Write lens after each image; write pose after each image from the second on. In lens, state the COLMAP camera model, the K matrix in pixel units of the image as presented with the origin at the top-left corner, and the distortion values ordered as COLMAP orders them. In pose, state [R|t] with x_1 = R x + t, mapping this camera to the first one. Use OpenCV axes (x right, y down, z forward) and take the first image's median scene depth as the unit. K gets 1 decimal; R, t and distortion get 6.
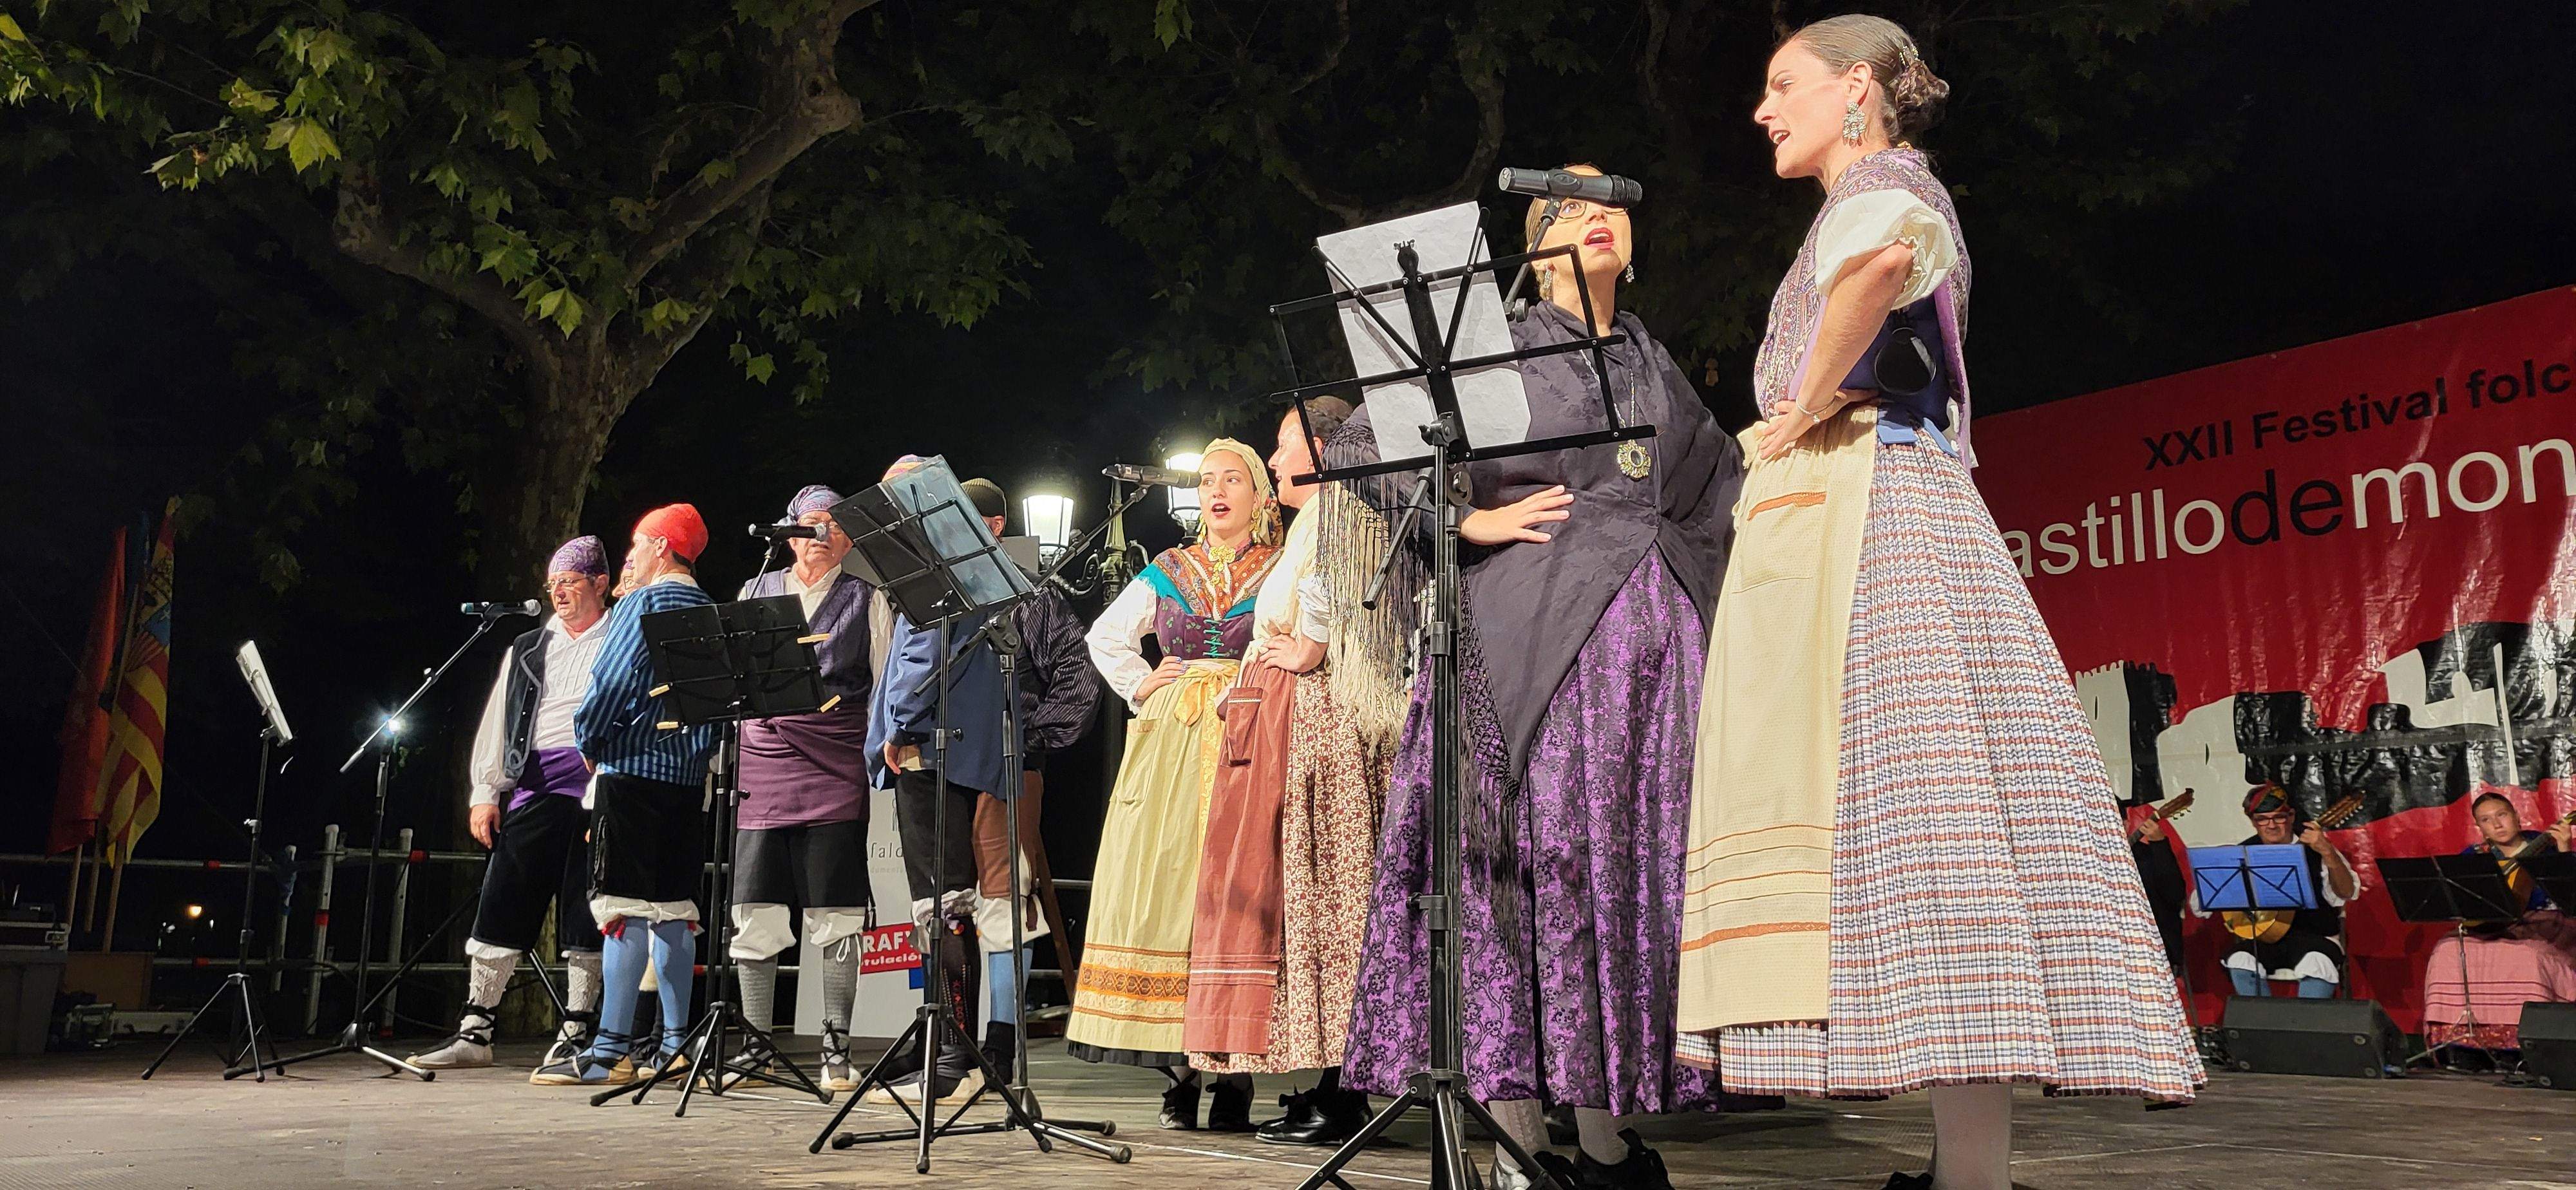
lens RADIAL K [[1983.6, 0, 1288.0], [0, 1983.6, 595.0], [0, 0, 1]] dist [0.061361, -0.044864]
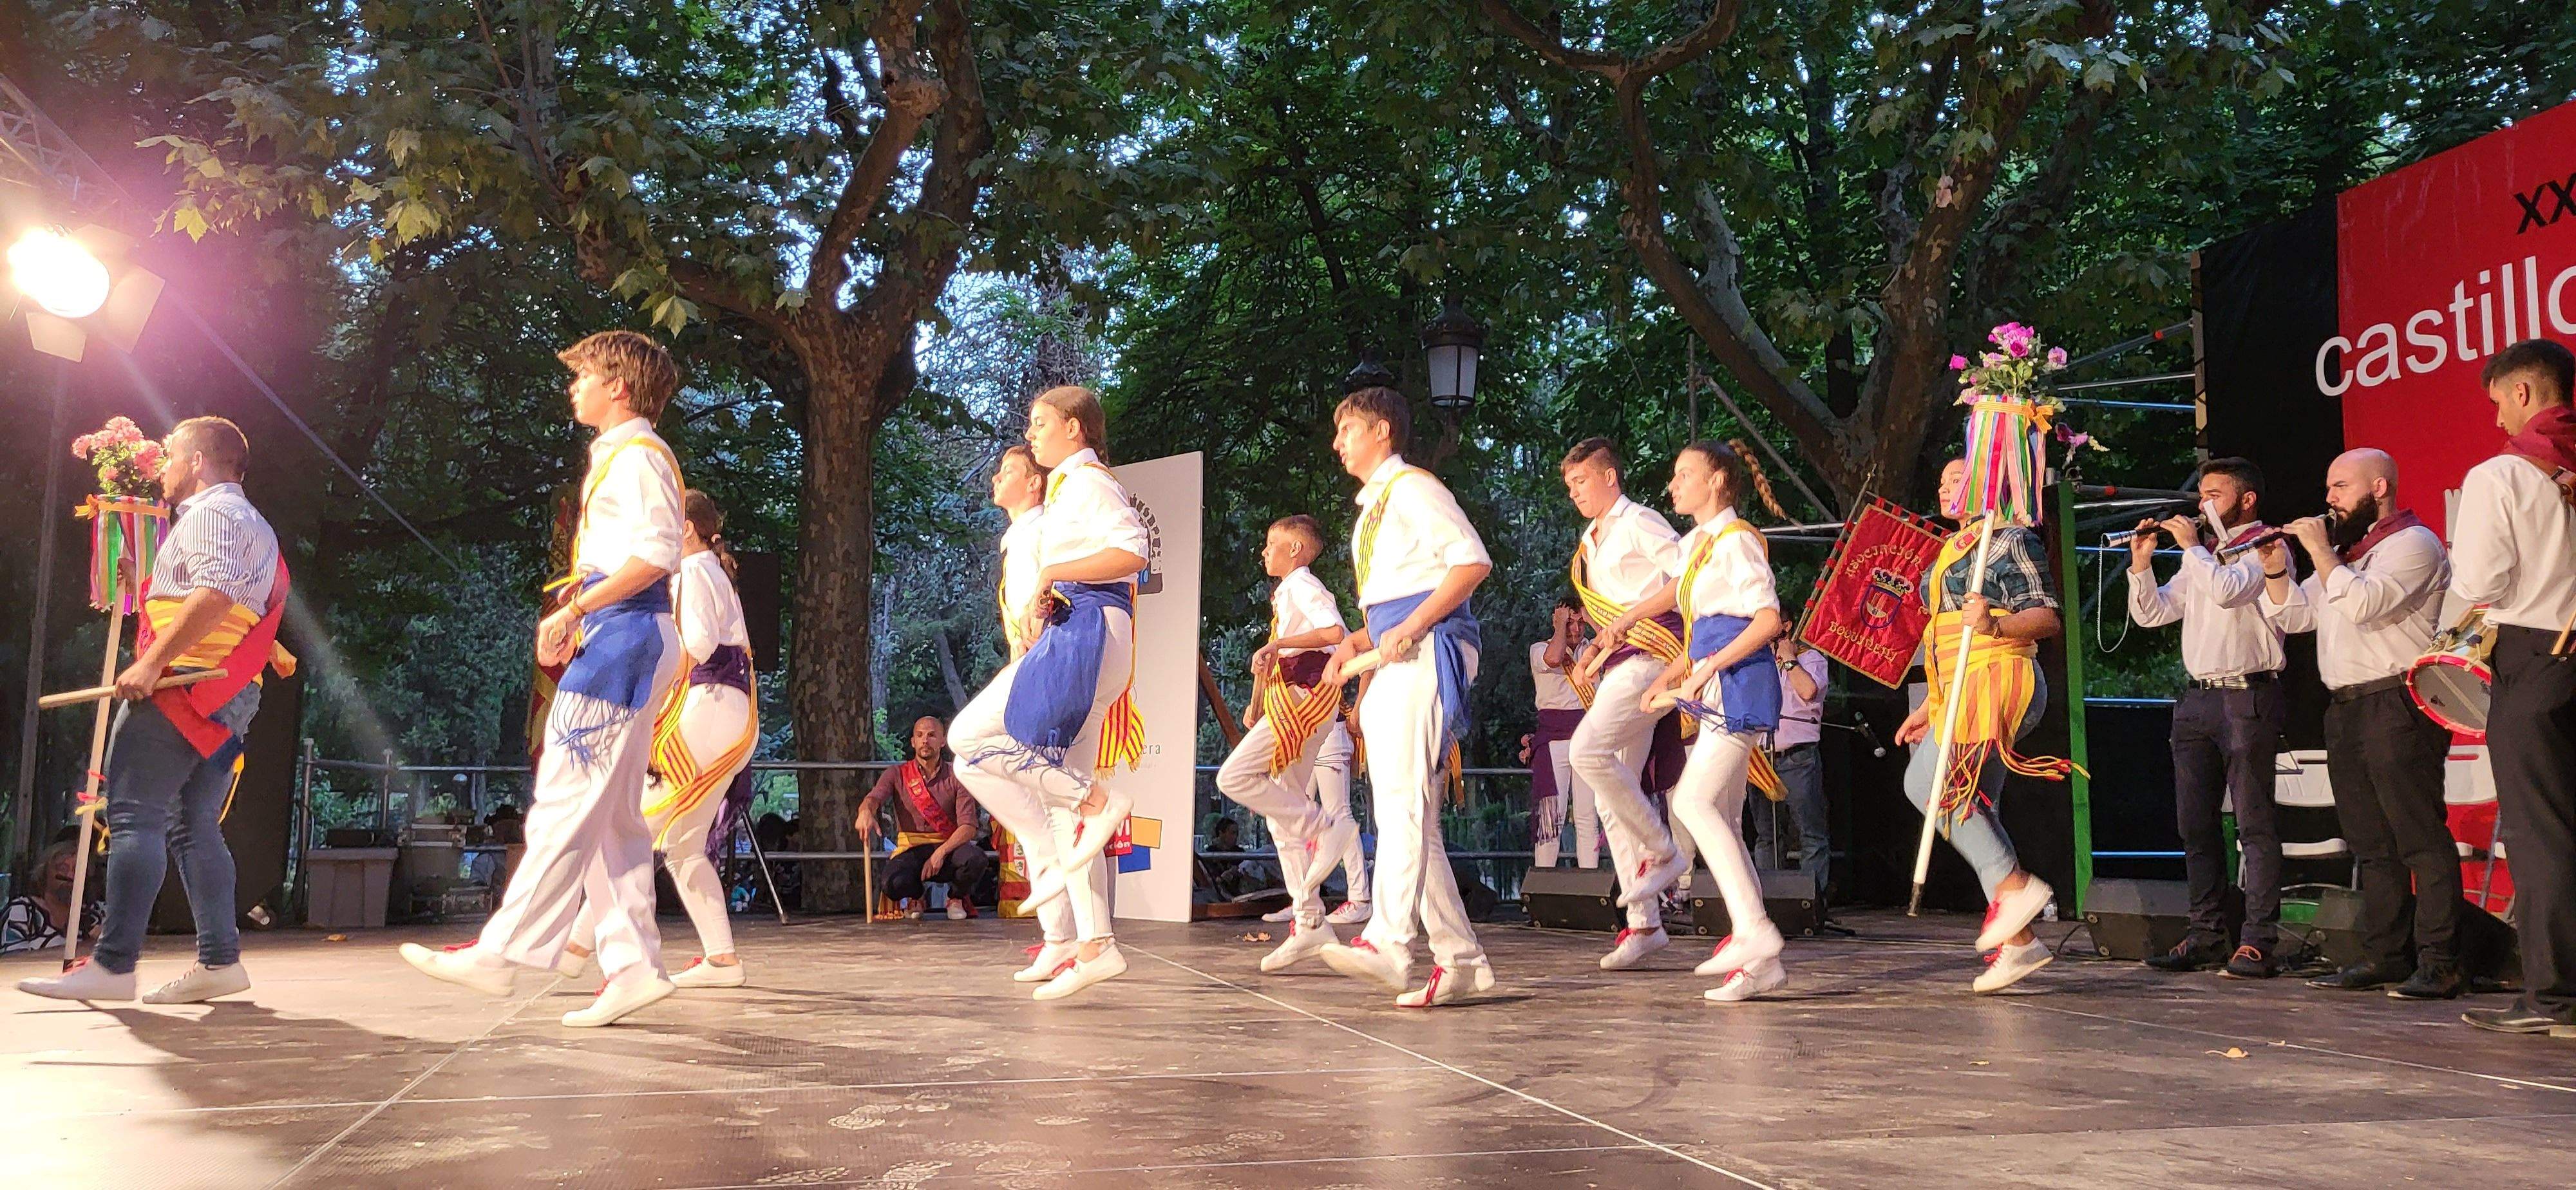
lens RADIAL K [[1982.3, 0, 1310.4], [0, 1982.3, 586.2], [0, 0, 1]] dist [0.061018, -0.037004]
pose [[0.902886, -0.059572, -0.425733, 0.379768], [0.089041, 0.994790, 0.049639, -0.005989], [0.420558, -0.082726, 0.903486, 0.061146]]
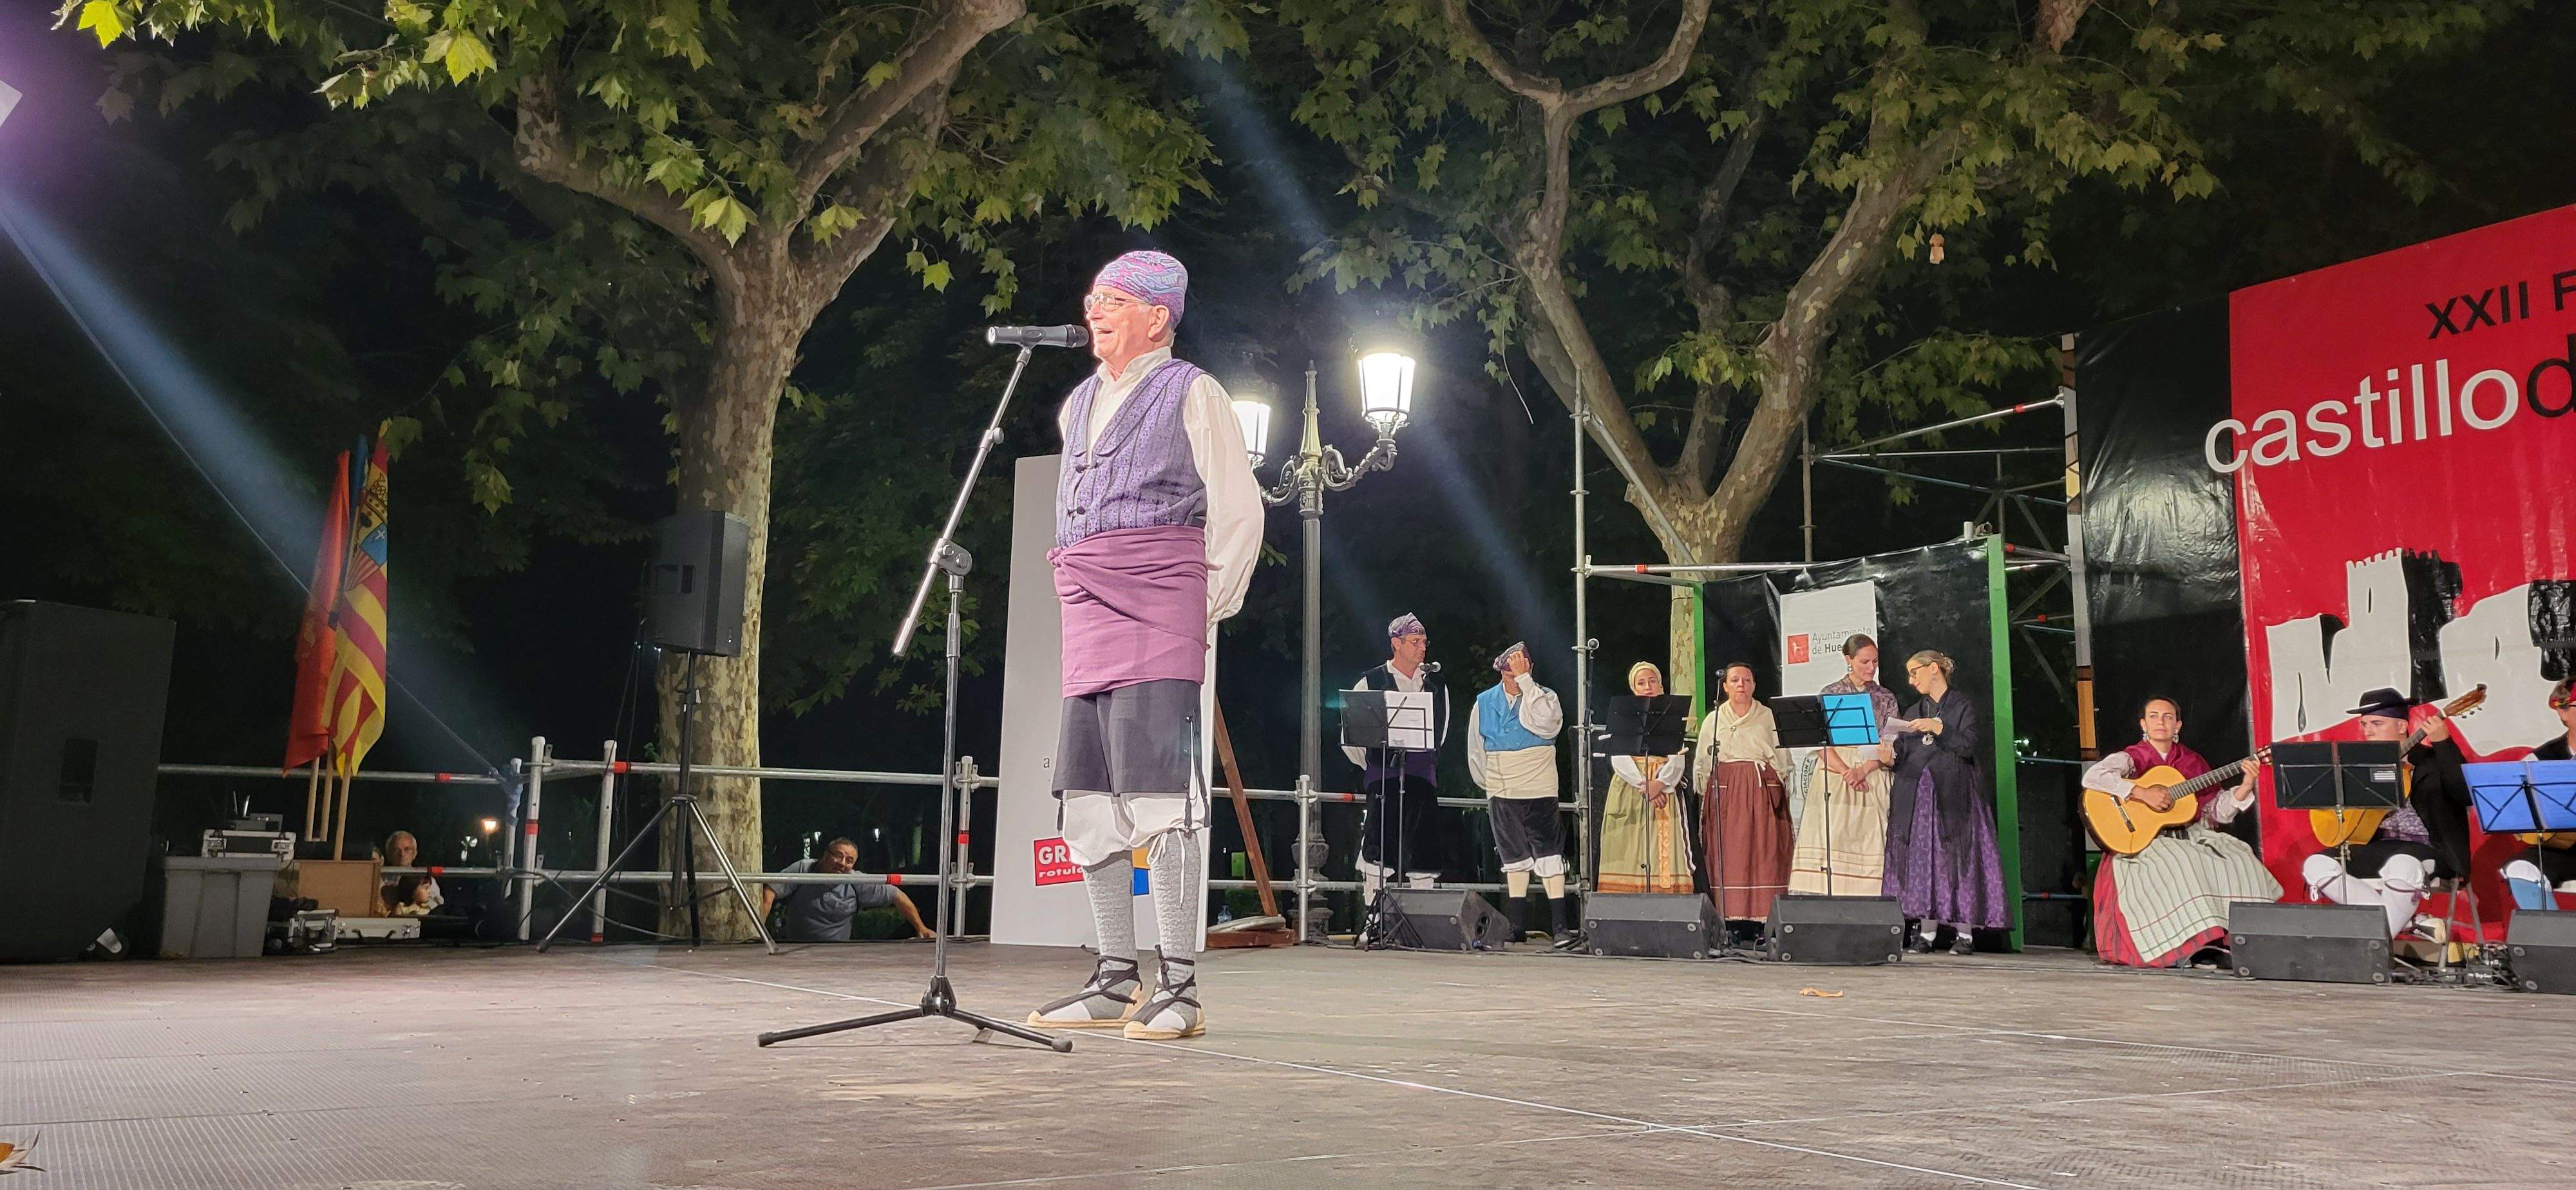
lens RADIAL K [[1982.3, 0, 1310.4], [0, 1982.3, 586.2], [0, 0, 1]] dist [0.061018, -0.037004]
pose [[0.993591, -0.015677, -0.111946, 0.026920], [0.019835, 0.999150, 0.036131, 0.007946], [0.111285, -0.038120, 0.993057, 0.032417]]
